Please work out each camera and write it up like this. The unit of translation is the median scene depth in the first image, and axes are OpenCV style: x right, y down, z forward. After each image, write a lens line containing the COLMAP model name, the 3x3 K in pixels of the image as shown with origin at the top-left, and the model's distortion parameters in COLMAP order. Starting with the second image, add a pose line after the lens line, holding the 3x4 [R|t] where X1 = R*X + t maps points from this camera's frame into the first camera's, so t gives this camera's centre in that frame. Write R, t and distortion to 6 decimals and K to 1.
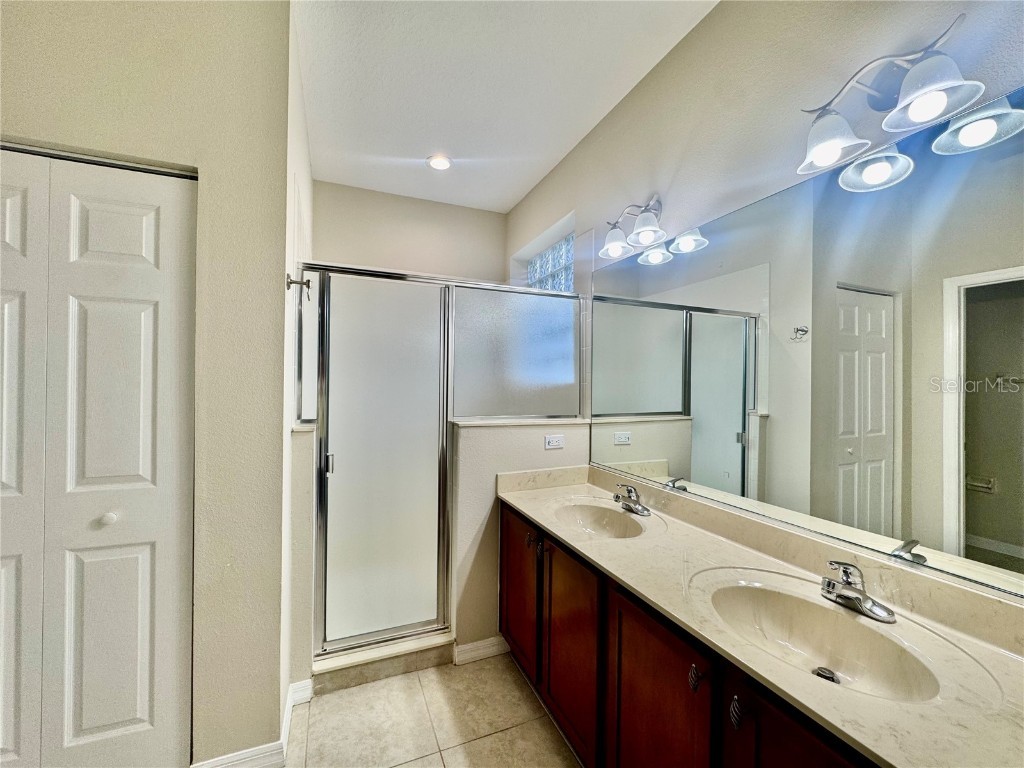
lens RADIAL K [[409.1, 0, 508.4], [0, 409.1, 386.5], [0, 0, 1]] dist [-0.001454, -0.000019]
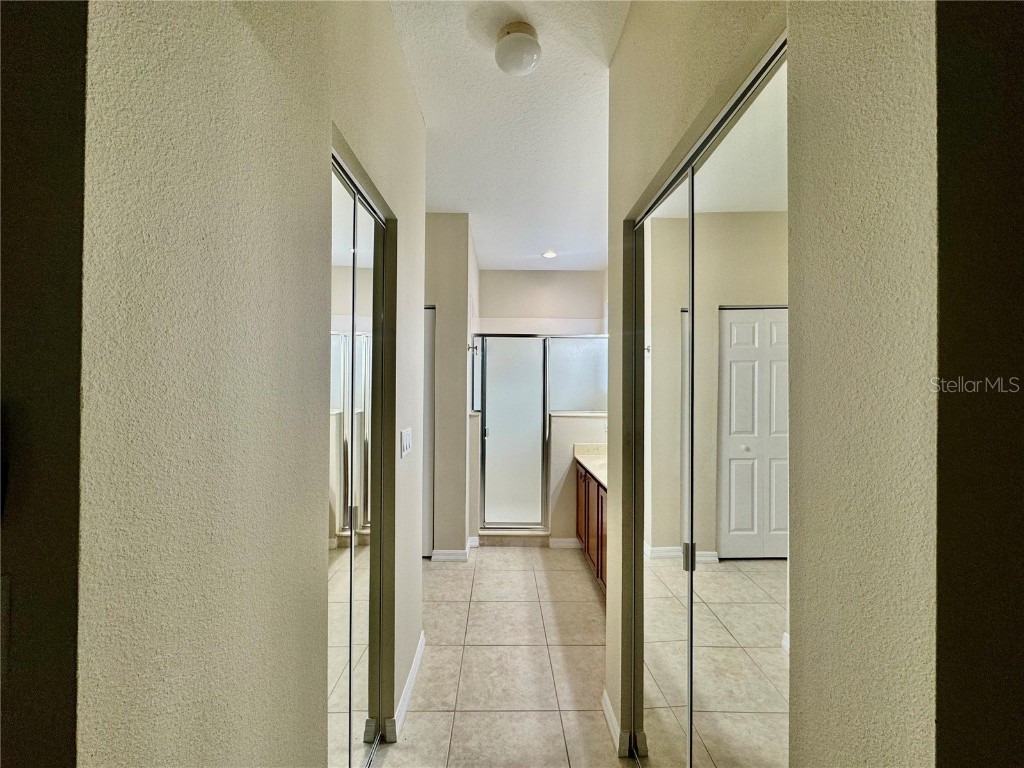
lens RADIAL K [[409.1, 0, 513.0], [0, 409.1, 387.7], [0, 0, 1]] dist [-0.001454, -0.000019]
pose [[0.932337, -0.005195, -0.361553, 0.402288], [0.003546, 0.999980, -0.005225, -0.020507], [0.361572, 0.003589, 0.932337, -0.806399]]
